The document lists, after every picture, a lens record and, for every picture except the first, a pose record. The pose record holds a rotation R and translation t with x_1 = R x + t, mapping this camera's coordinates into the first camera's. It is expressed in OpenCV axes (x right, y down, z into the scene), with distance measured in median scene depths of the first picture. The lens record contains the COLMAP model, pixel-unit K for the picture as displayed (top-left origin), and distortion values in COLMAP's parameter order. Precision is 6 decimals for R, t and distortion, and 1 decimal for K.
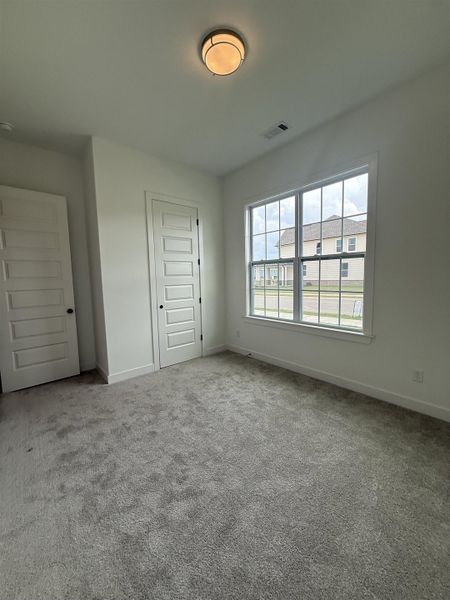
lens RADIAL K [[239.7, 0, 226.7], [0, 239.7, 297.2], [0, 0, 1]] dist [-0.000679, 0.000400]
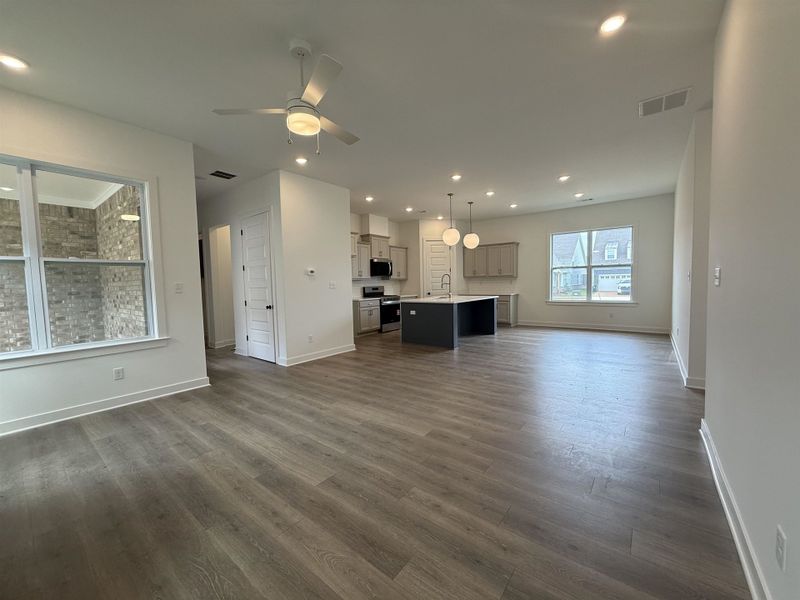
lens RADIAL K [[319.6, 0, 397.2], [0, 319.6, 301.3], [0, 0, 1]] dist [-0.000679, 0.000400]
pose [[0.983245, -0.007924, 0.182119, -1.934337], [0.013818, 0.999420, -0.031118, 0.199246], [-0.181767, 0.033113, 0.982784, -1.366342]]
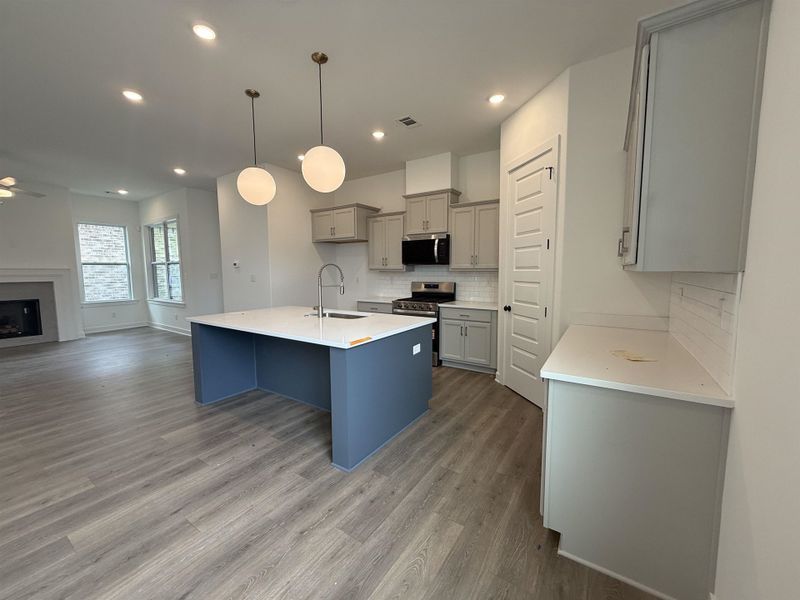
lens RADIAL K [[319.6, 0, 398.1], [0, 319.6, 299.6], [0, 0, 1]] dist [-0.000679, 0.000400]
pose [[0.264622, 0.112821, -0.957730, 0.196716], [-0.085629, 0.991959, 0.093194, -0.109070], [0.960543, 0.057348, 0.272155, 1.132277]]
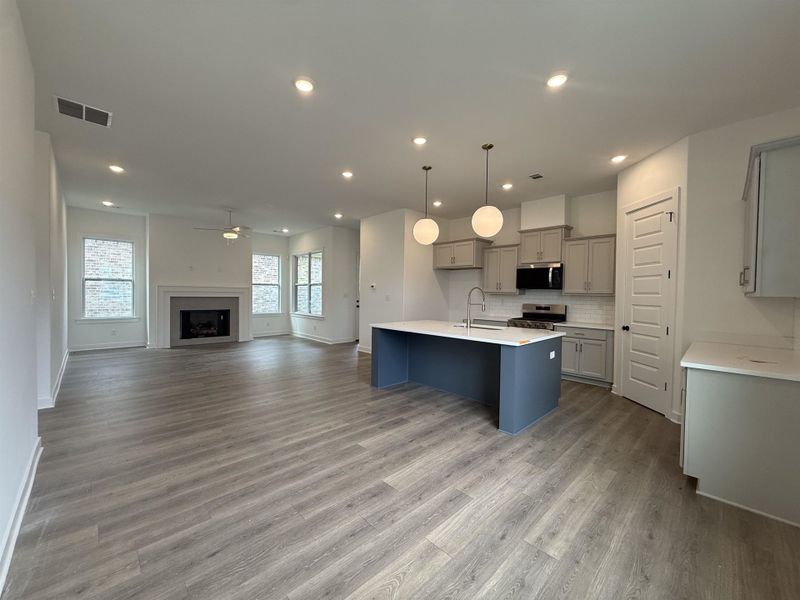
lens RADIAL K [[319.6, 0, 398.1], [0, 319.6, 300.1], [0, 0, 1]] dist [-0.000679, 0.000400]
pose [[0.051397, 0.049092, -0.997471, 0.524997], [-0.102257, 0.993800, 0.043642, -0.076444], [0.993429, 0.099755, 0.056099, 0.739389]]
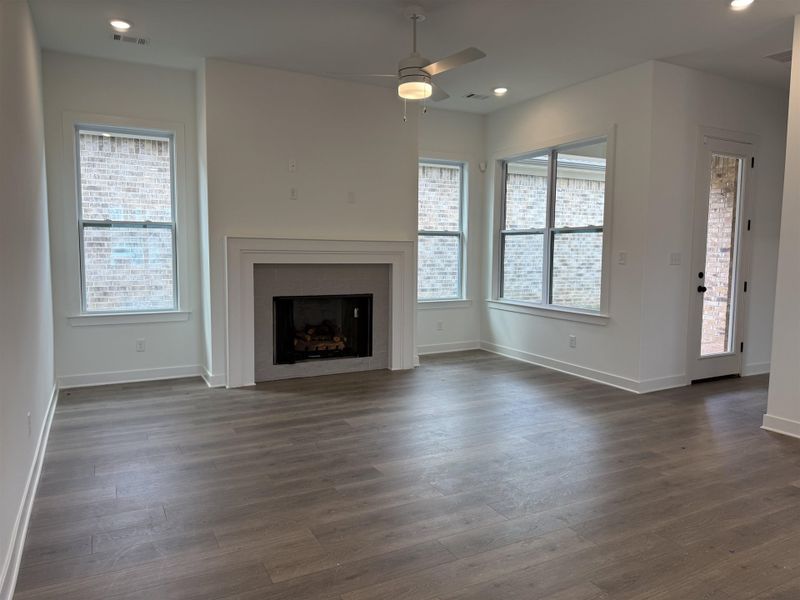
lens RADIAL K [[564.1, 0, 403.0], [0, 564.1, 301.4], [0, 0, 1]] dist [0.053502, -0.075263]
pose [[-0.222703, 0.116727, -0.967873, -0.470679], [-0.086660, 0.986505, 0.138915, 0.020658], [0.971027, 0.114813, -0.209582, -0.102203]]
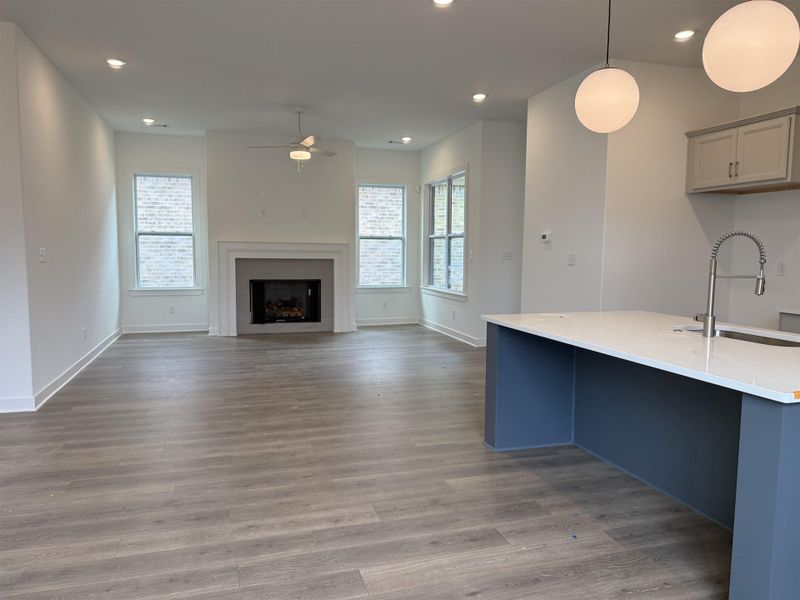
lens RADIAL K [[564.1, 0, 399.0], [0, 564.1, 305.5], [0, 0, 1]] dist [0.053502, -0.075263]
pose [[-0.407314, 0.113941, -0.906153, 0.219343], [-0.075053, 0.984655, 0.157548, -0.094857], [0.910199, 0.132181, -0.392512, 1.062540]]
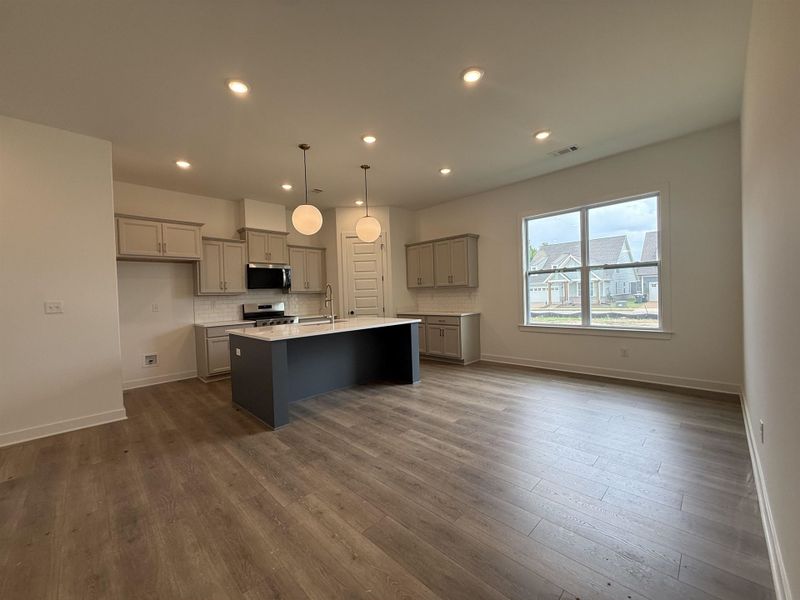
lens RADIAL K [[319.6, 0, 397.4], [0, 319.6, 299.9], [0, 0, 1]] dist [-0.000679, 0.000400]
pose [[0.997838, -0.008141, 0.065208, -0.784339], [0.012779, 0.997393, -0.071023, 0.092872], [-0.064460, 0.071702, 0.995341, -0.457167]]
